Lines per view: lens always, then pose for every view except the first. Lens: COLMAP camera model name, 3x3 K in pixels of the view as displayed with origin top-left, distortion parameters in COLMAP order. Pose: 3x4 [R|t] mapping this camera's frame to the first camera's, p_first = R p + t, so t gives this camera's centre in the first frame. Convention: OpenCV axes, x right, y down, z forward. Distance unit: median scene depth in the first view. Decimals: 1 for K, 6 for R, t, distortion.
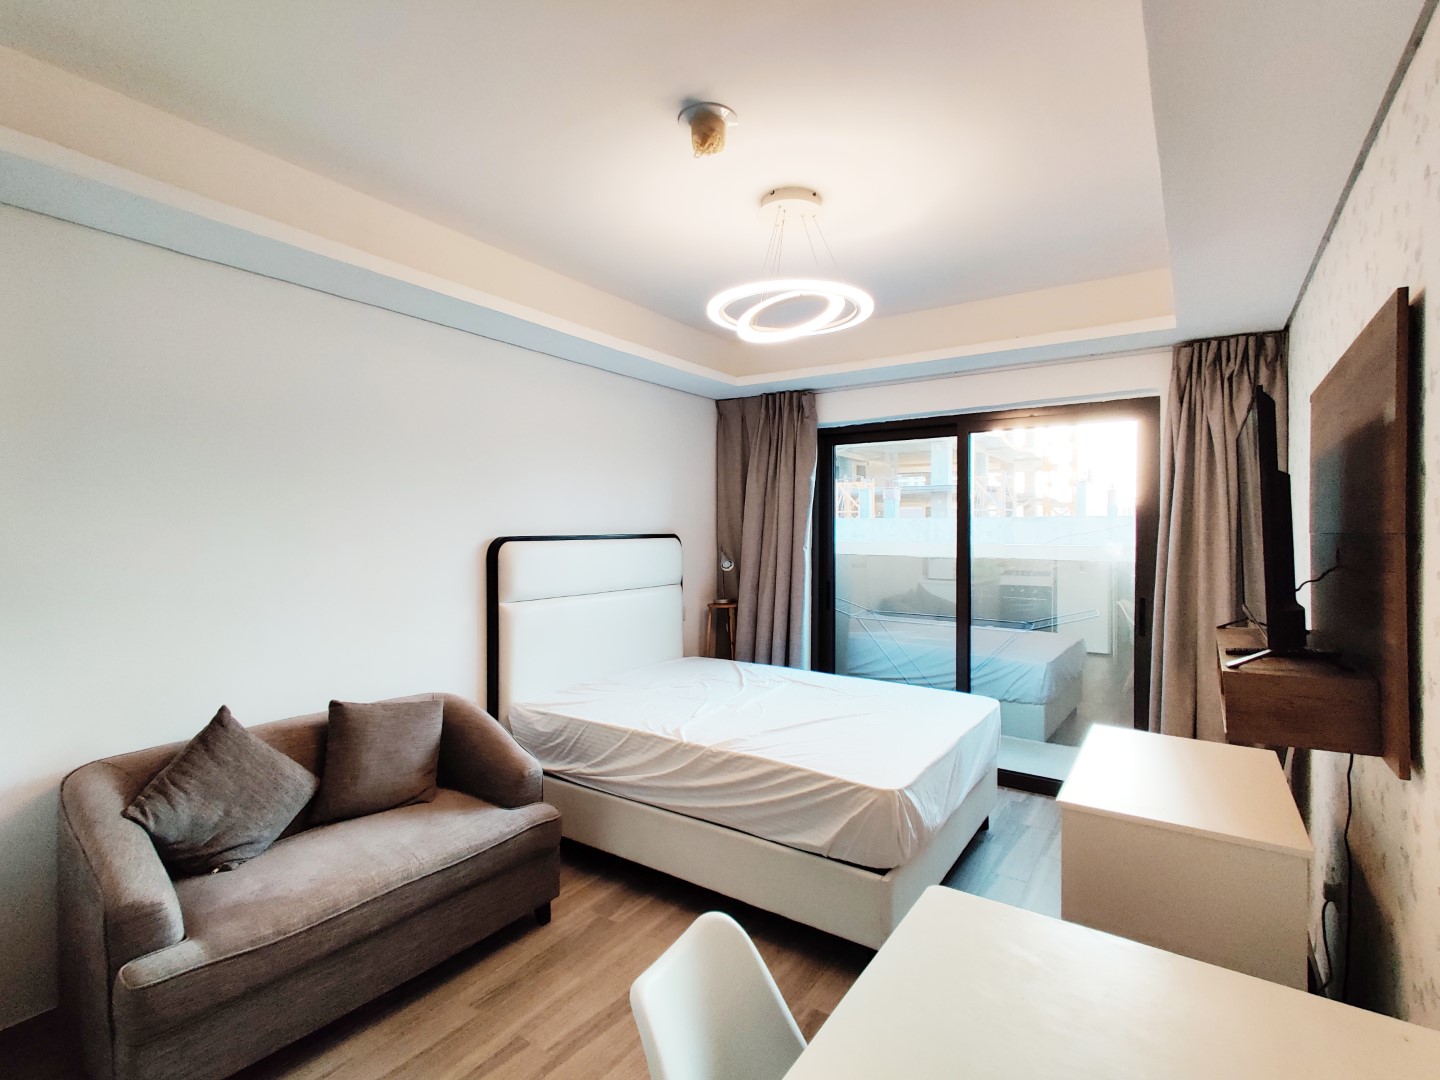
lens RADIAL K [[708.2, 0, 709.7], [0, 708.2, 536.4], [0, 0, 1]] dist [0.025777, -0.009071]
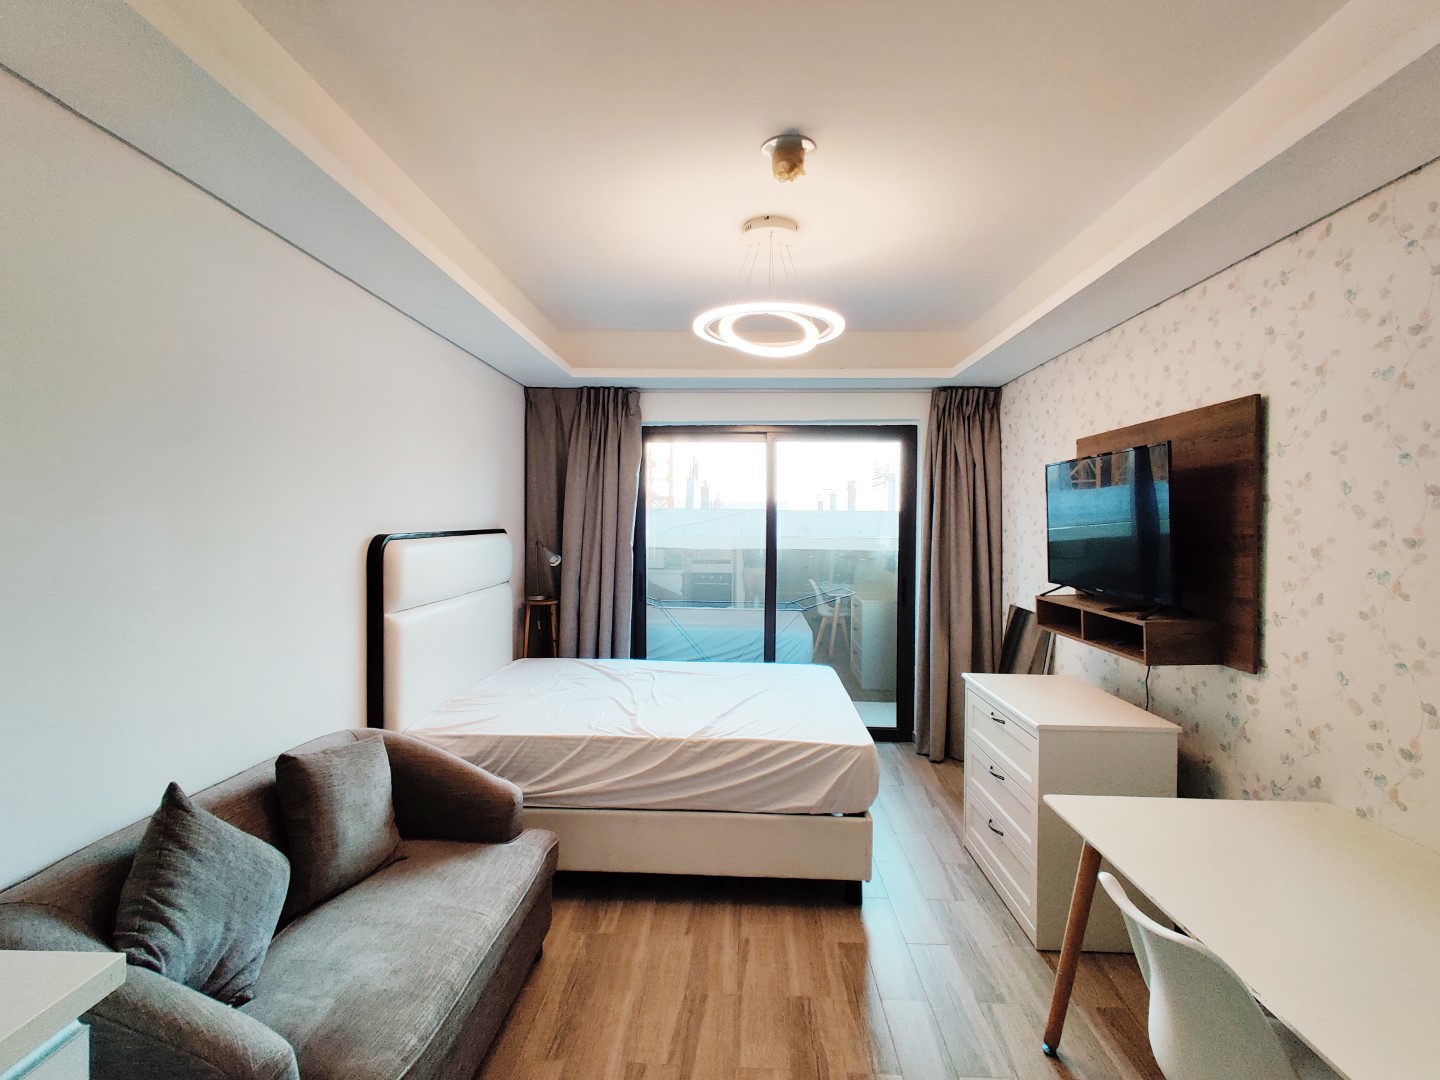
lens RADIAL K [[708.2, 0, 712.9], [0, 708.2, 535.9], [0, 0, 1]] dist [0.025777, -0.009071]
pose [[0.845872, -0.007506, 0.533333, -0.489786], [0.000257, 0.999907, 0.013665, -0.010934], [-0.533385, -0.011422, 0.845795, 0.105079]]
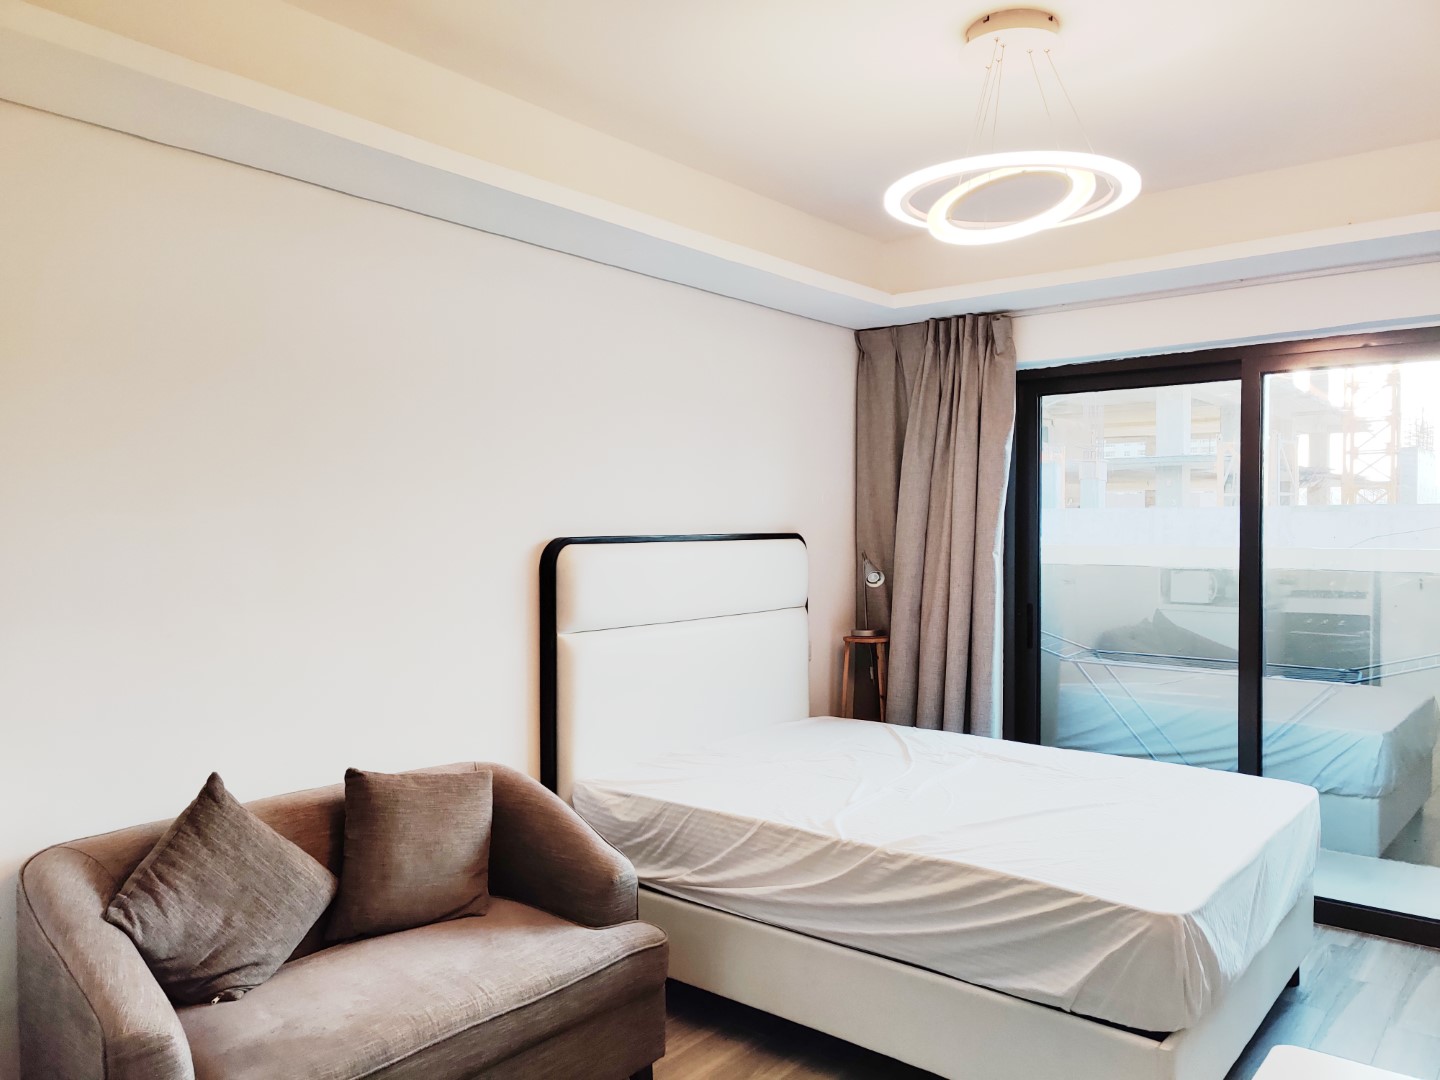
lens RADIAL K [[1086.9, 0, 714.6], [0, 1086.9, 555.1], [0, 0, 1]] dist [0.036062, -0.001768]
pose [[0.997079, -0.000846, -0.076374, -0.076159], [0.002066, 0.999872, 0.015895, 0.001092], [0.076351, -0.016007, 0.996953, -0.044329]]
